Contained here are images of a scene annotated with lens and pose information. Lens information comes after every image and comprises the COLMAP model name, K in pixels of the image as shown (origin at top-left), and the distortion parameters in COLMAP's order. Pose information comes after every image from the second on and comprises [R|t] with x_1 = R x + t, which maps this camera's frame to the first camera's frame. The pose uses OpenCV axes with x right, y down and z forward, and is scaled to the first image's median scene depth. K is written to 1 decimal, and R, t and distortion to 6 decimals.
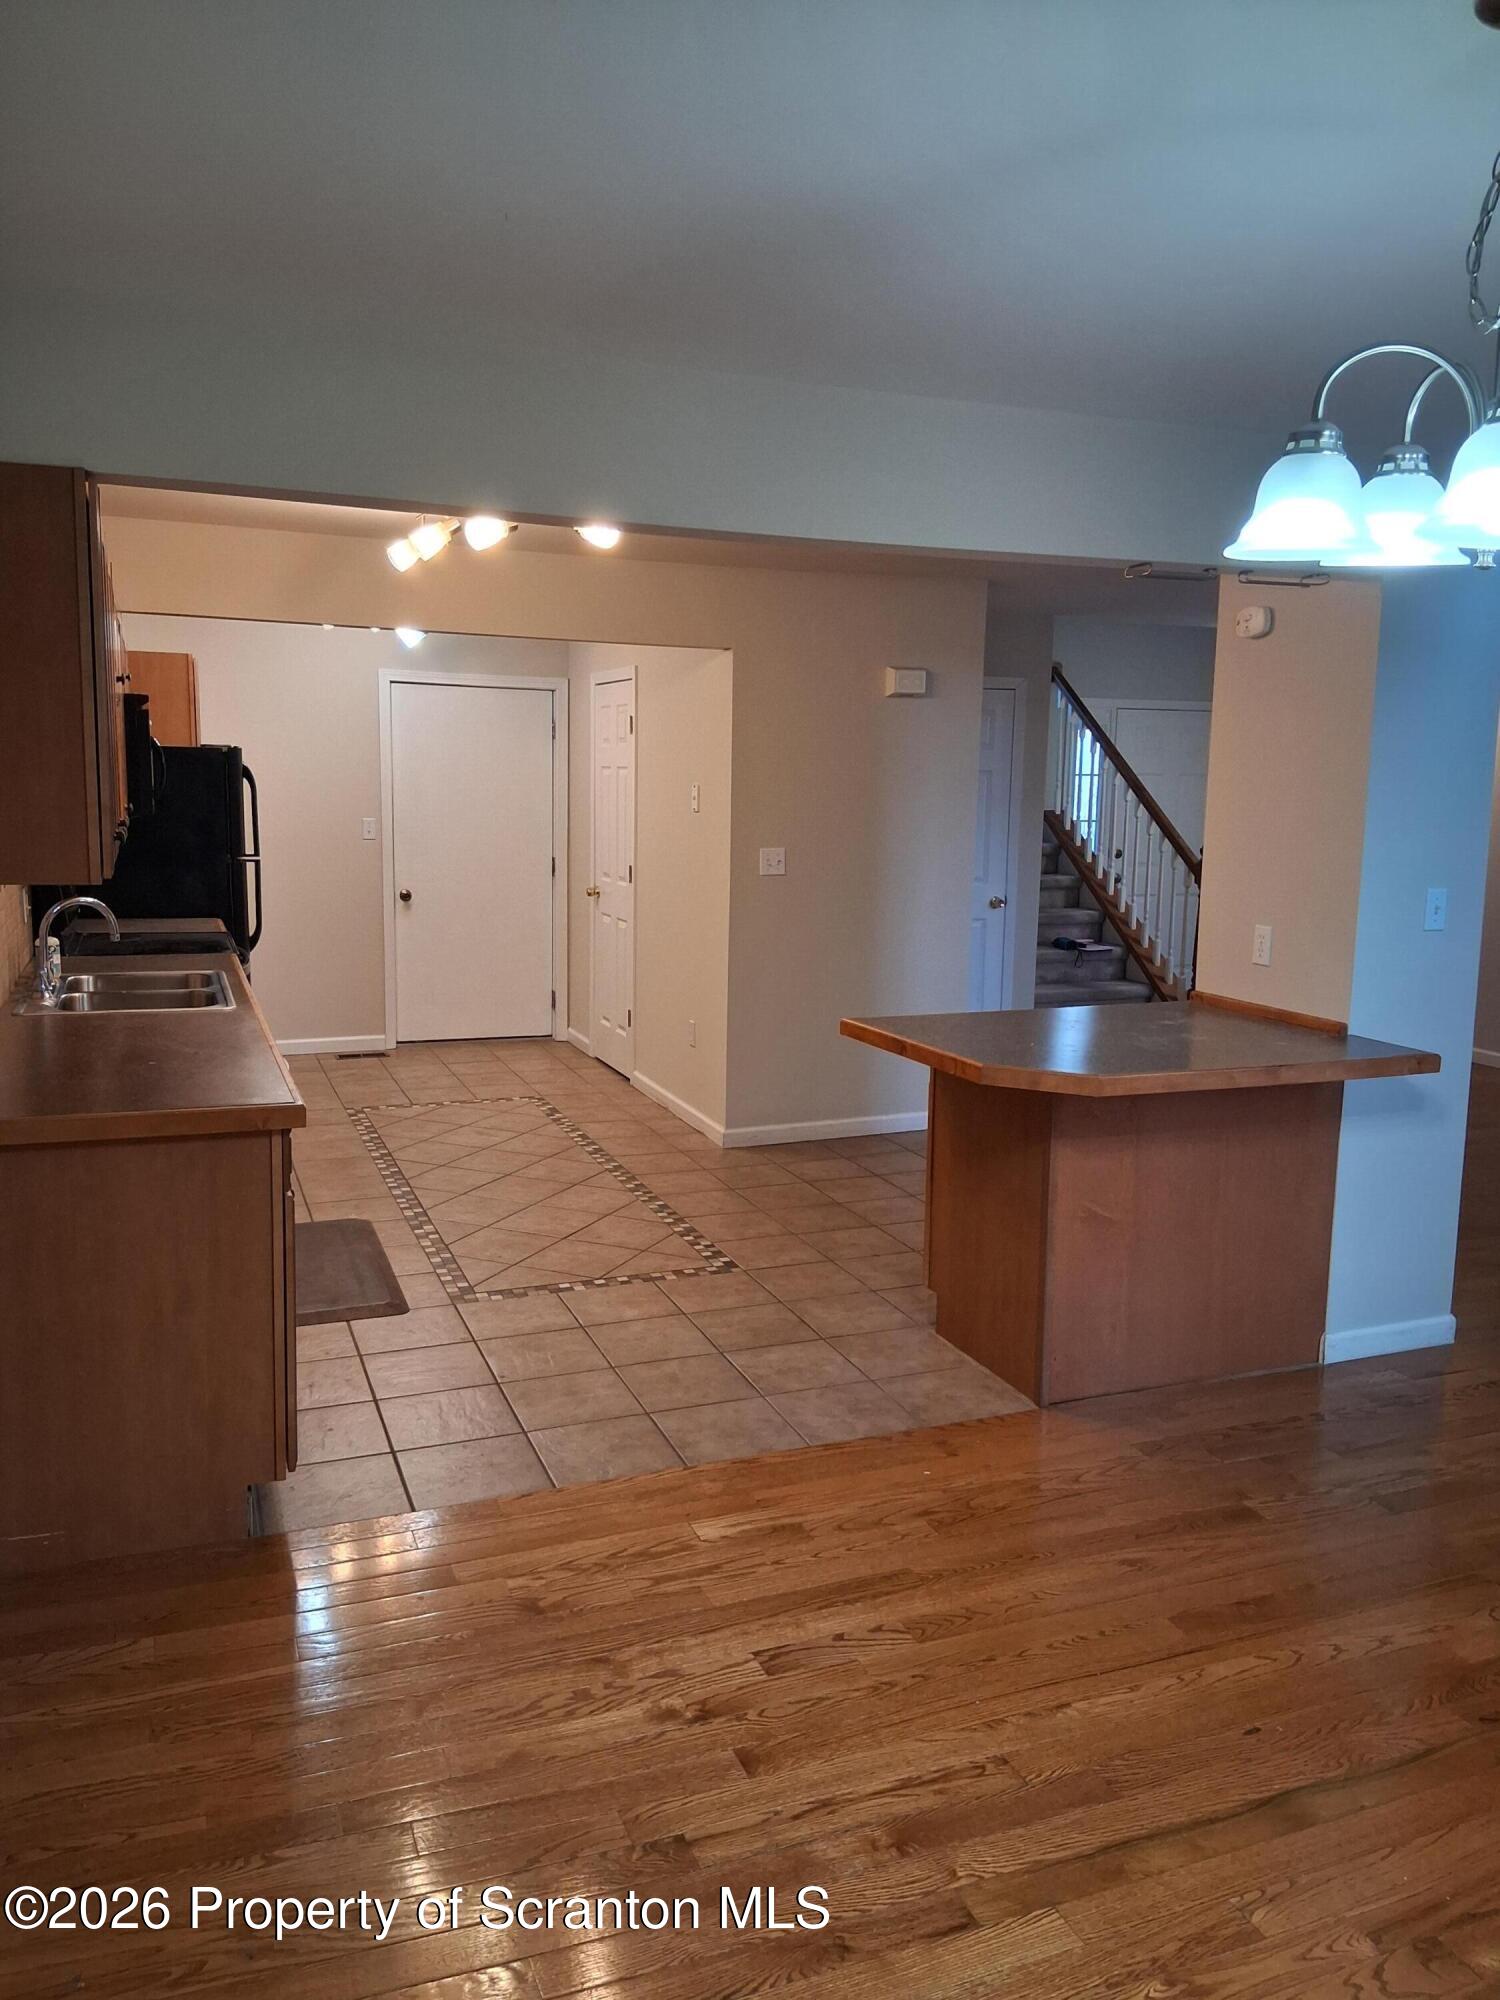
lens RADIAL K [[1518.2, 0, 759.1], [0, 1518.2, 994.3], [0, 0, 1]] dist [0.124987, -0.218251]
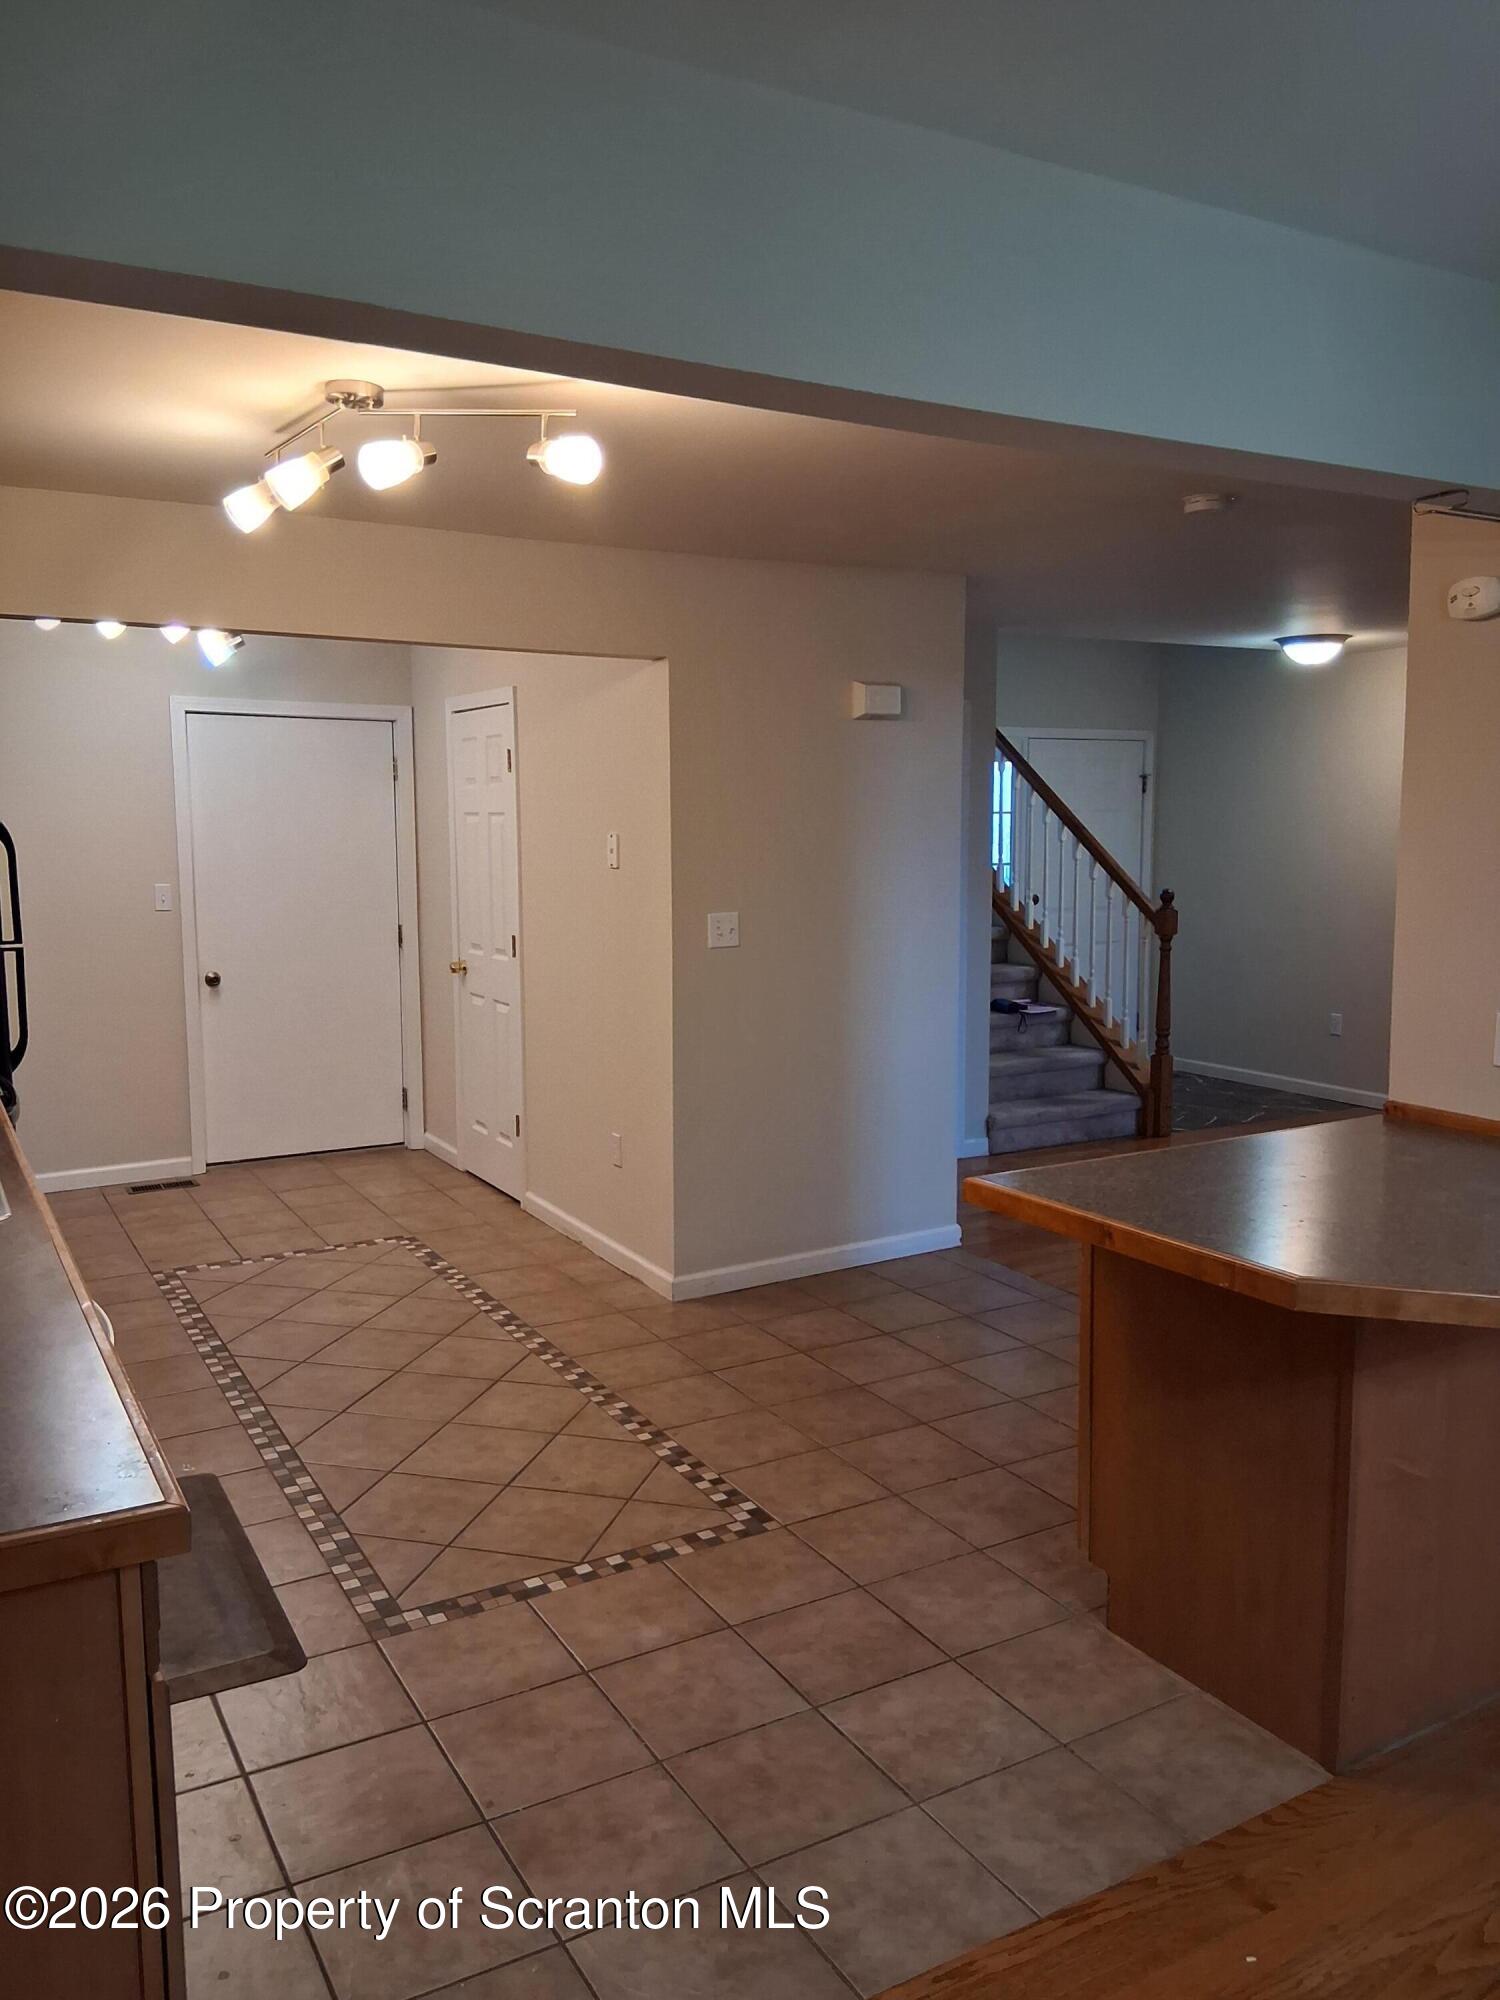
lens RADIAL K [[1518.2, 0, 759.1], [0, 1518.2, 994.3], [0, 0, 1]] dist [0.124987, -0.218251]
pose [[0.989248, -0.036556, 0.141605, -0.105504], [0.040325, 0.998902, -0.023837, -0.043362], [-0.140579, 0.029291, 0.989636, 0.280734]]
